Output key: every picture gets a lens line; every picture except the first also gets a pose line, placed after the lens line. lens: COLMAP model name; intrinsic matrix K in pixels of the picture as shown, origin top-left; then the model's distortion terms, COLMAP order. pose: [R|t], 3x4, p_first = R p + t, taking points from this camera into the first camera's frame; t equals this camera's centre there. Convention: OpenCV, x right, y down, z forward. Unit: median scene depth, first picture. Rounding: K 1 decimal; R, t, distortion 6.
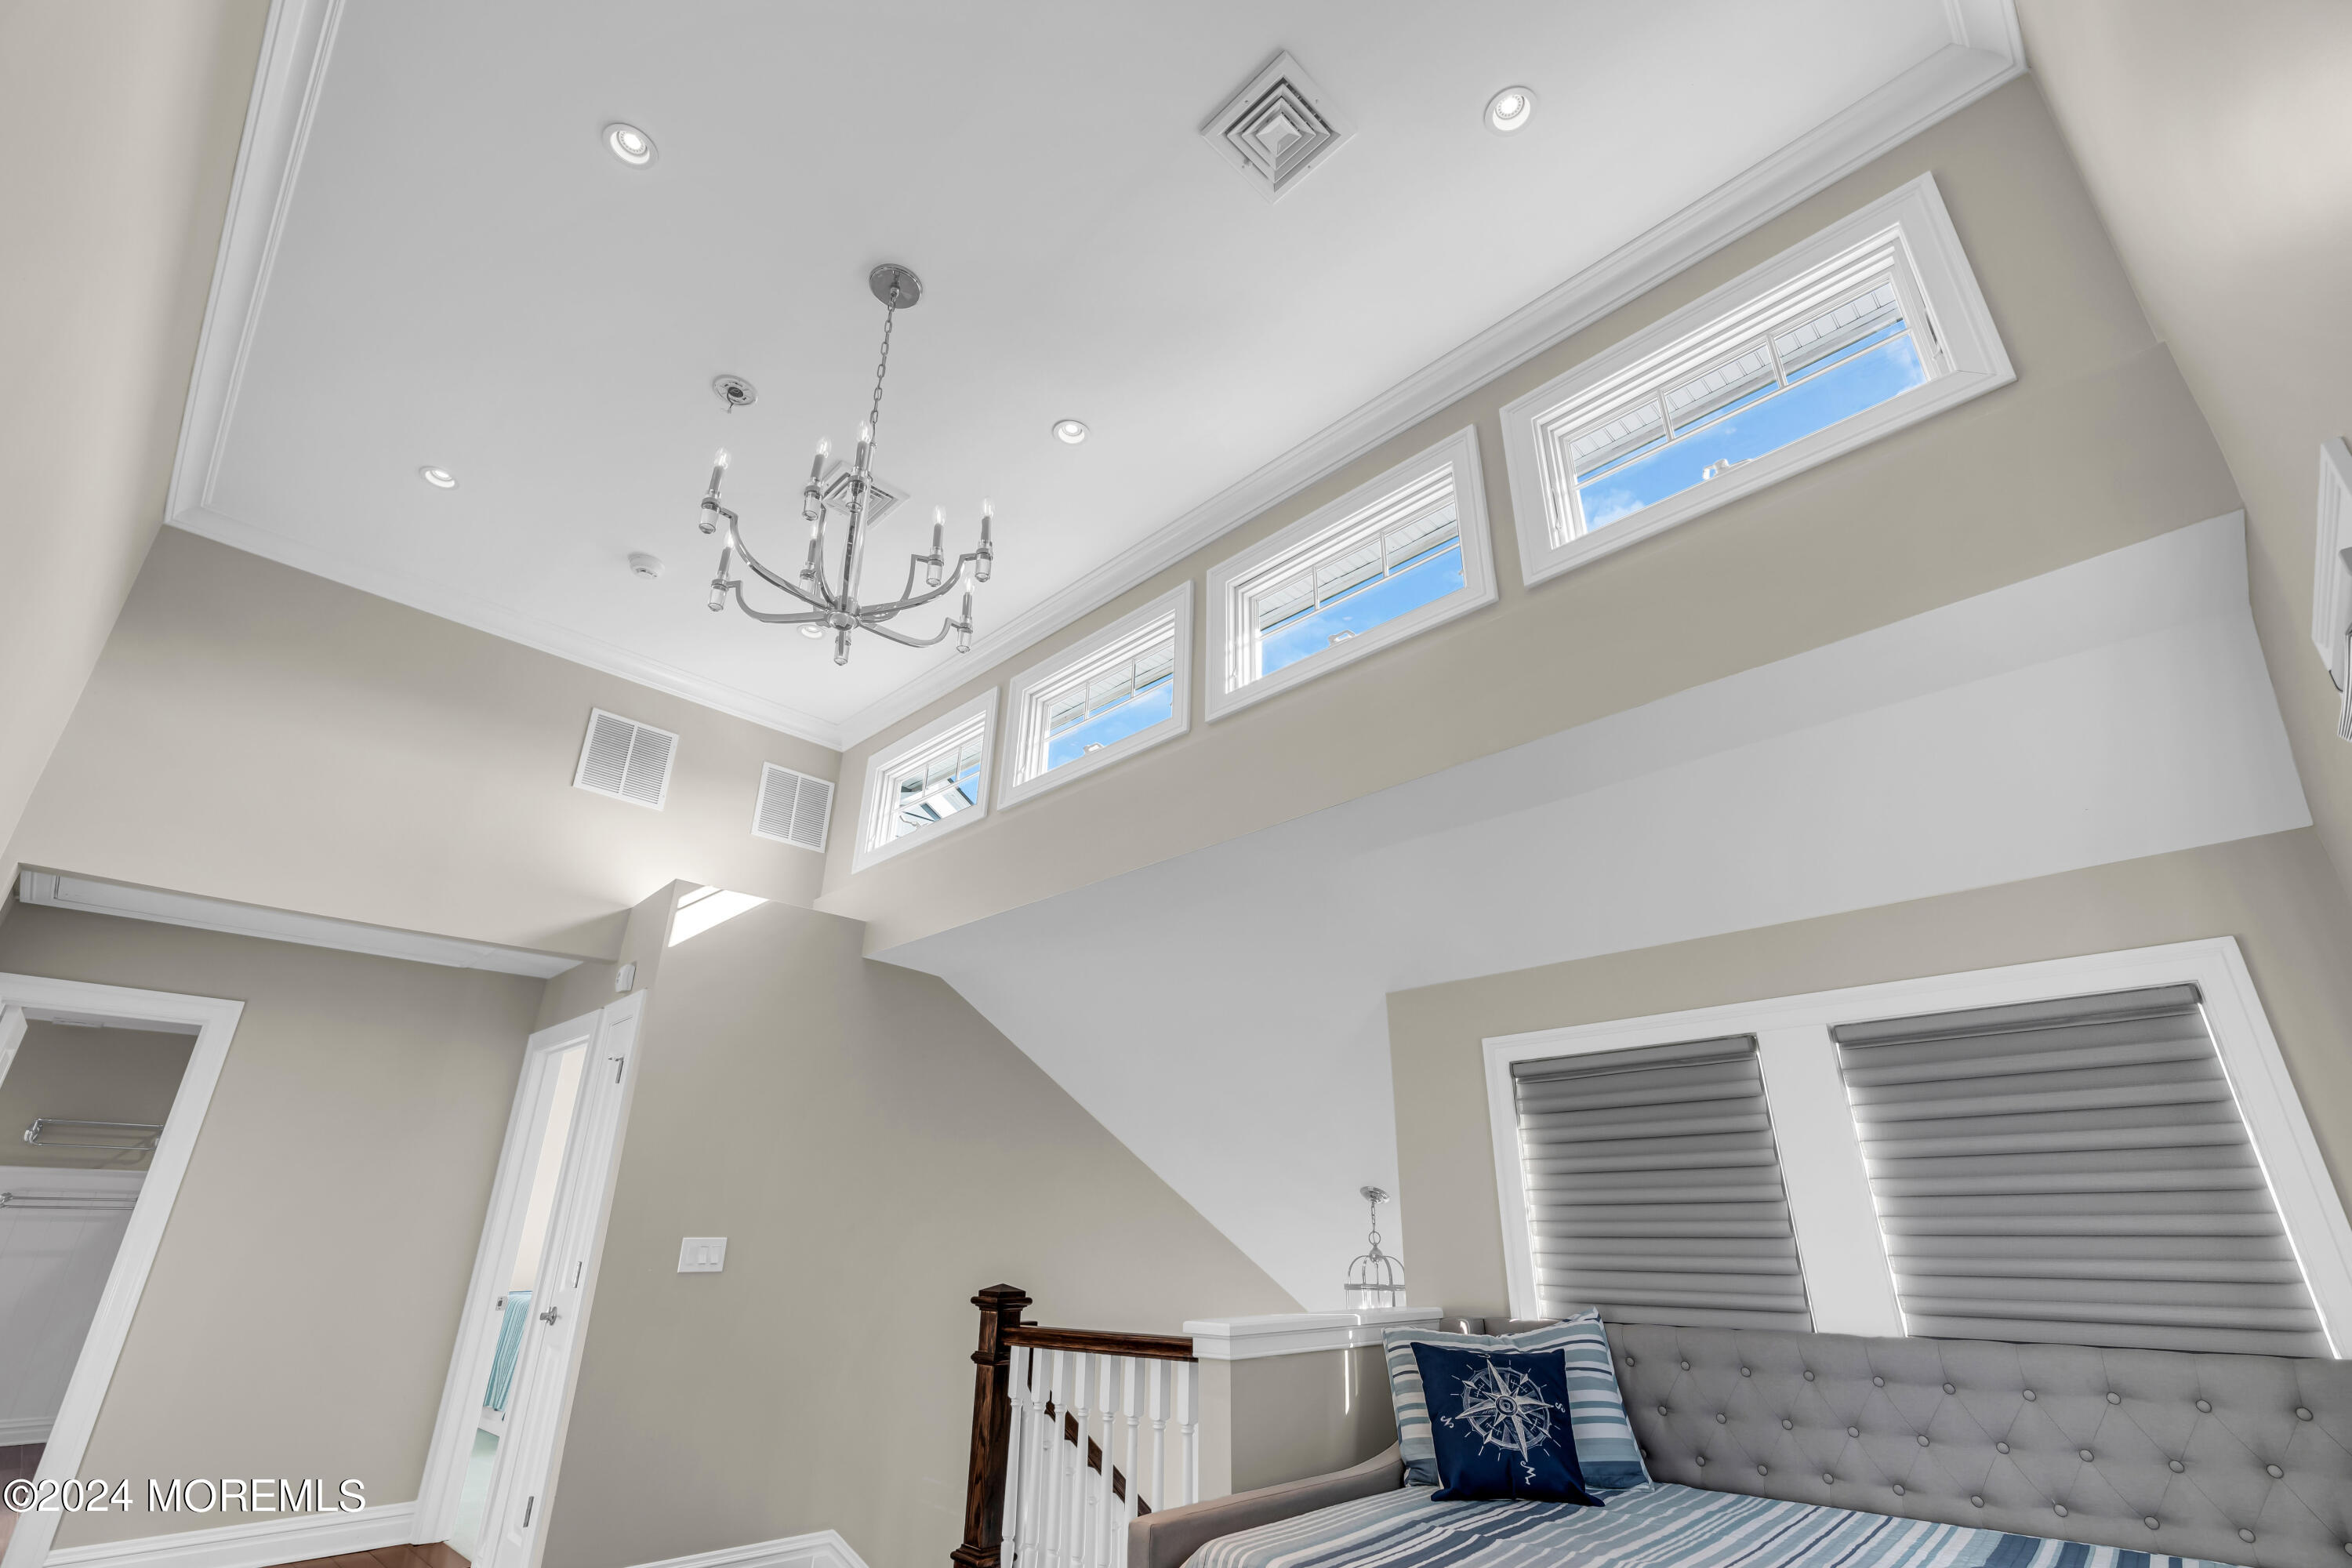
lens RADIAL K [[1048.2, 0, 1172.9], [0, 1048.2, 795.7], [0, 0, 1]] dist [-0.007851, 0.002938]
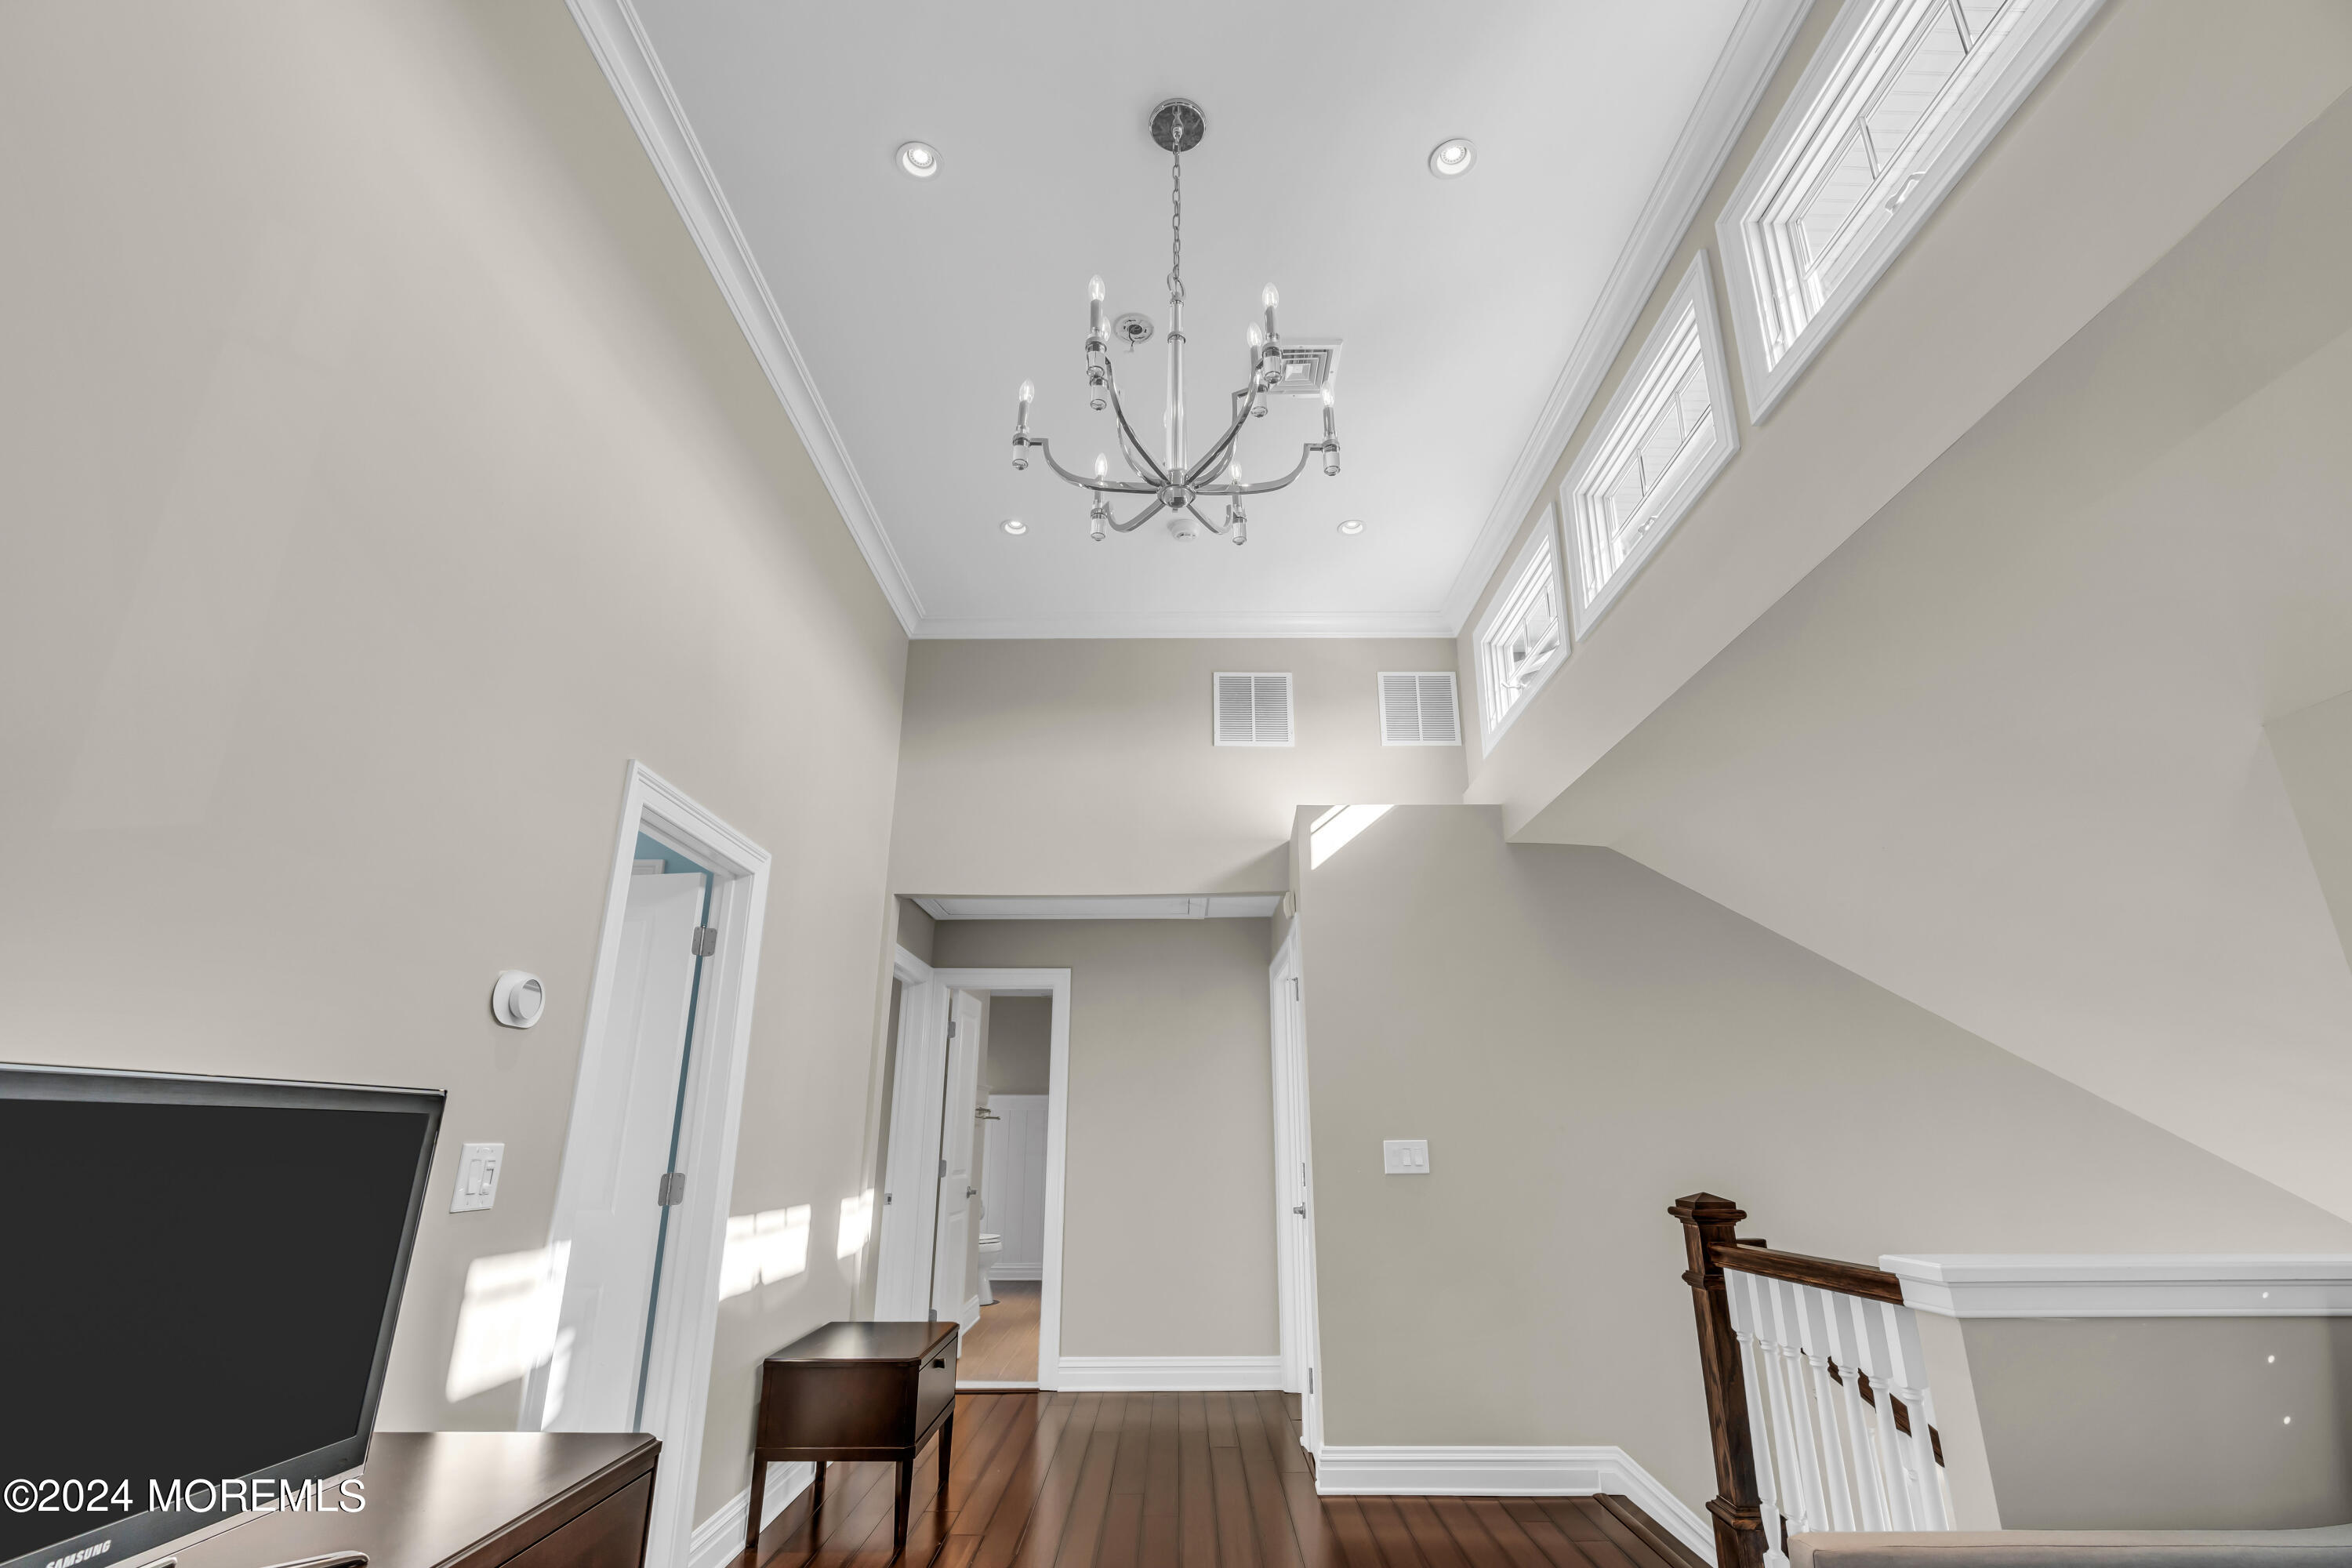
lens RADIAL K [[1048.2, 0, 1177.2], [0, 1048.2, 788.5], [0, 0, 1]] dist [-0.007851, 0.002938]
pose [[0.706407, -0.230325, -0.669283, 0.154282], [0.282860, 0.958649, -0.031356, 0.068646], [0.648829, -0.167163, 0.742346, 0.168197]]
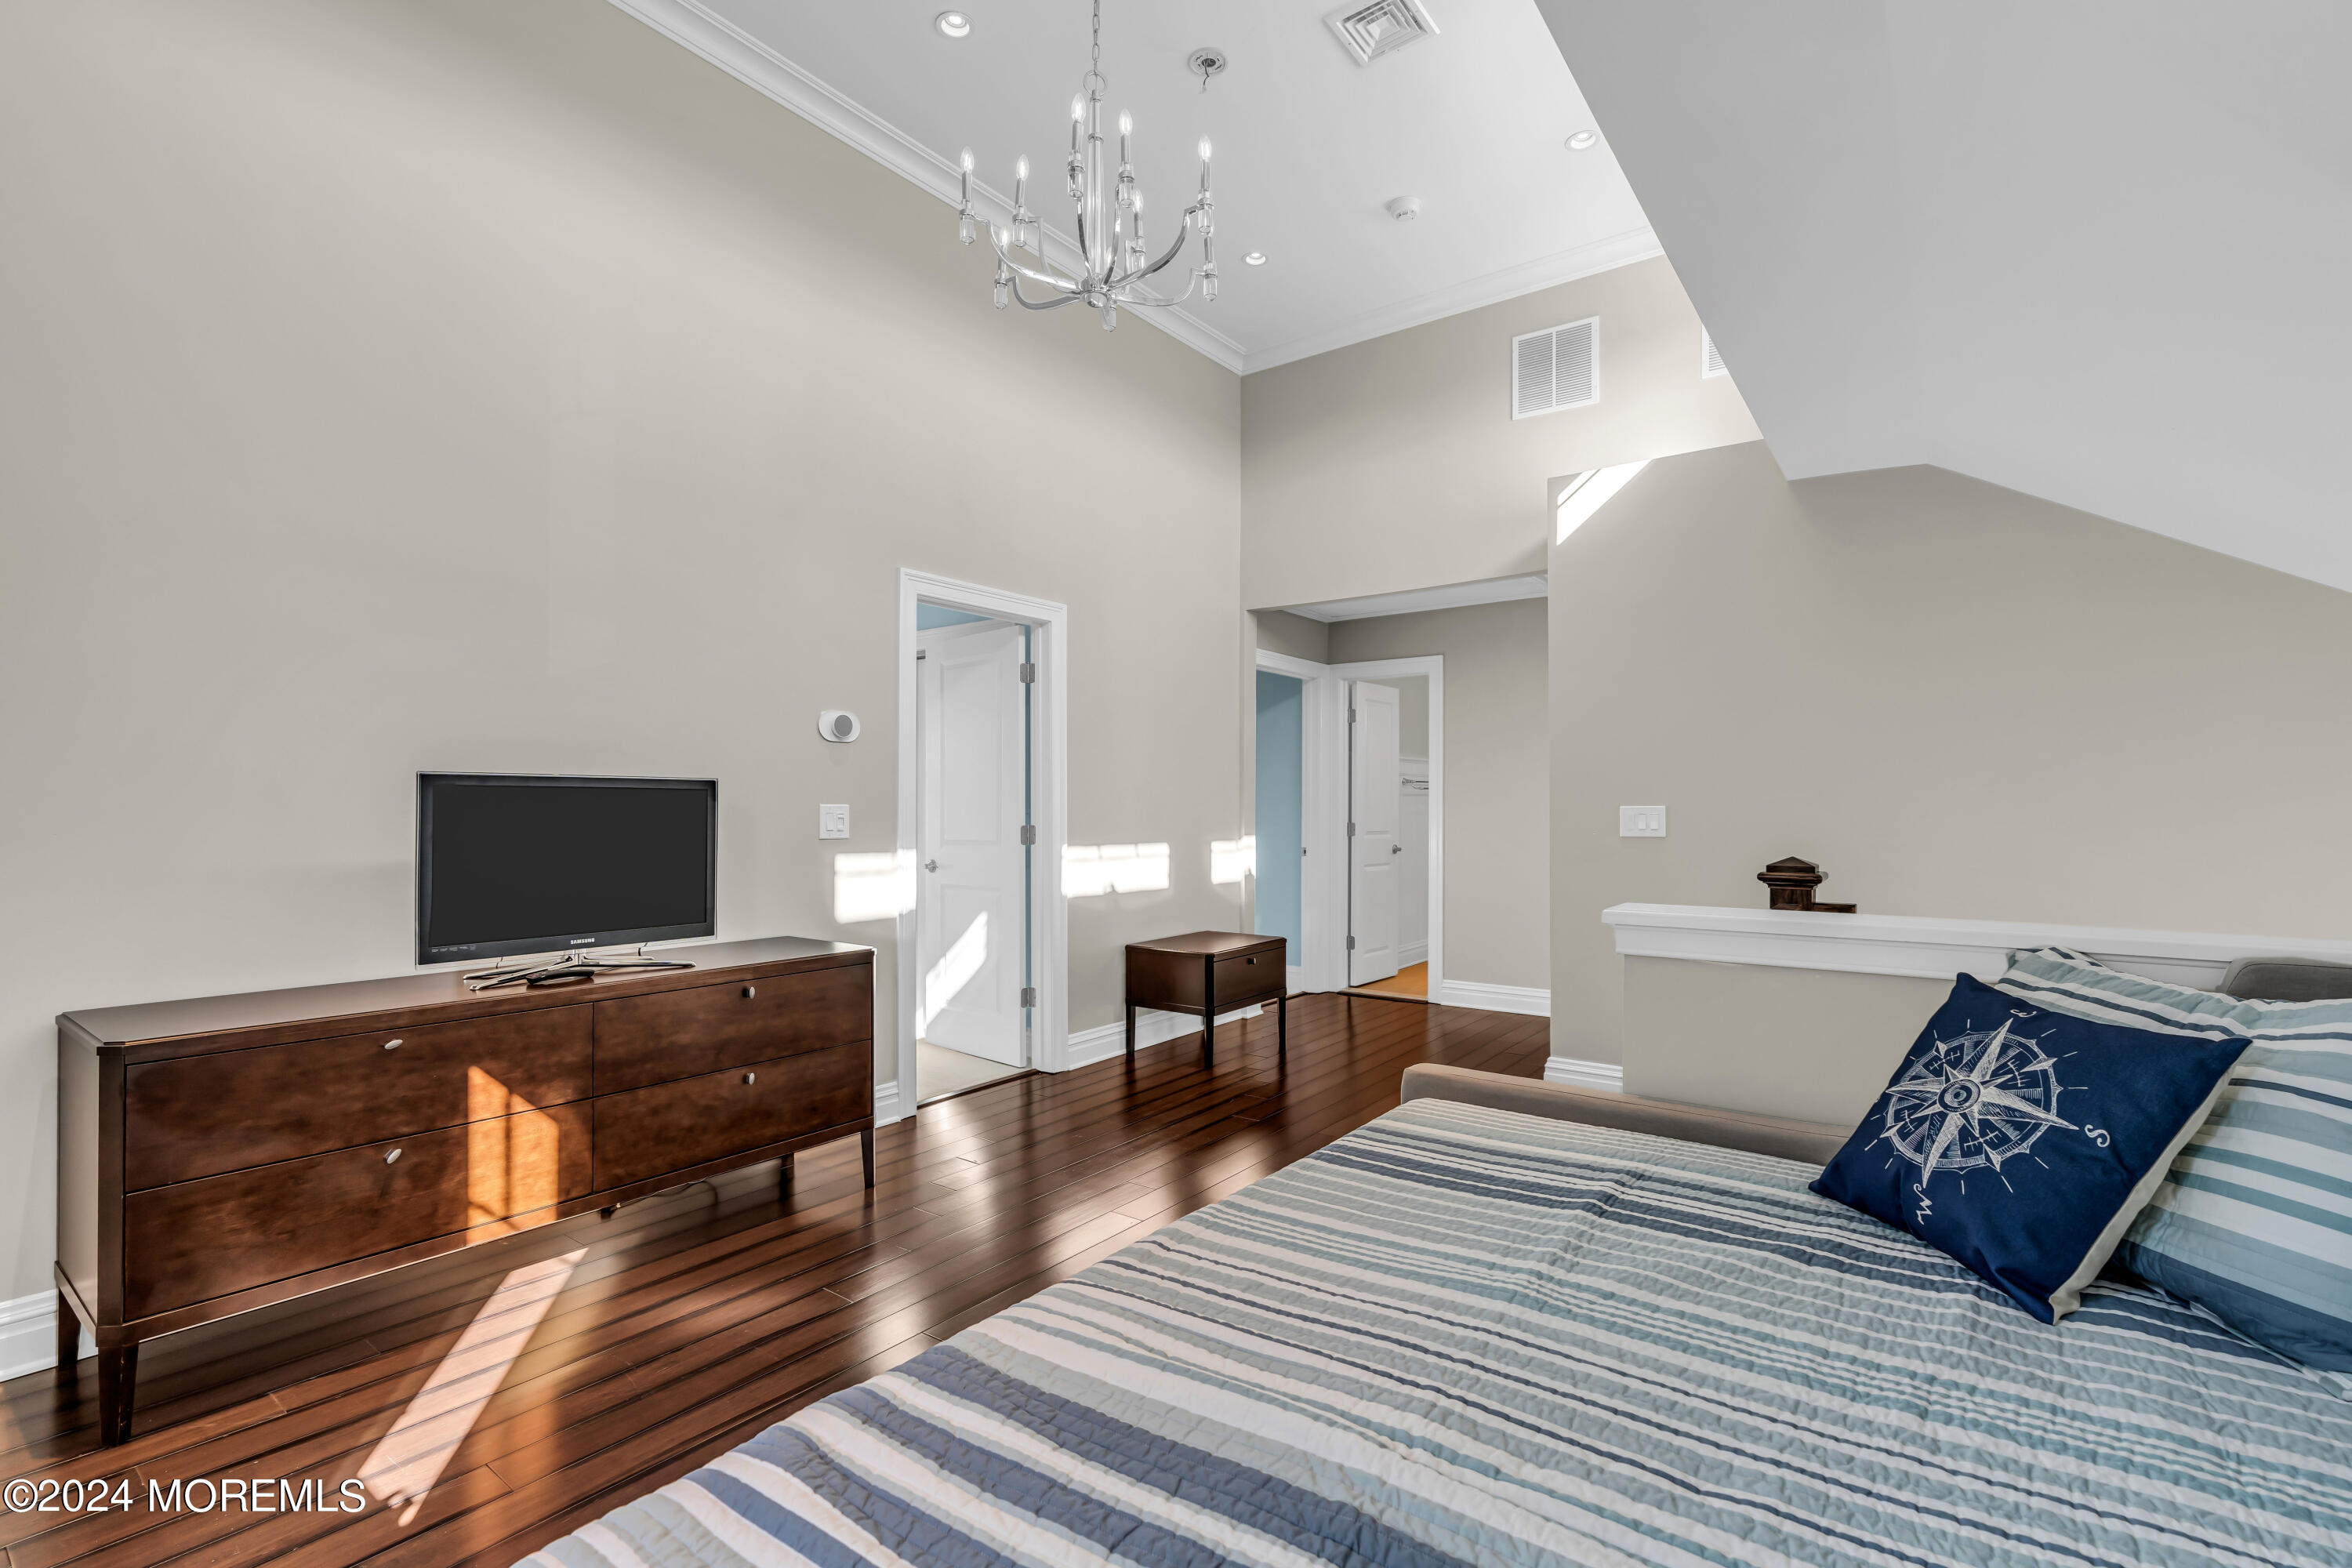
lens RADIAL K [[1069.5, 0, 1189.9], [0, 1069.5, 808.8], [0, 0, 1]] dist [-0.002187, 0.000117]
pose [[0.181747, -0.004122, -0.983337, 0.523782], [0.387467, 0.919390, 0.067761, 0.183124], [0.903790, -0.393326, 0.168693, 0.422802]]
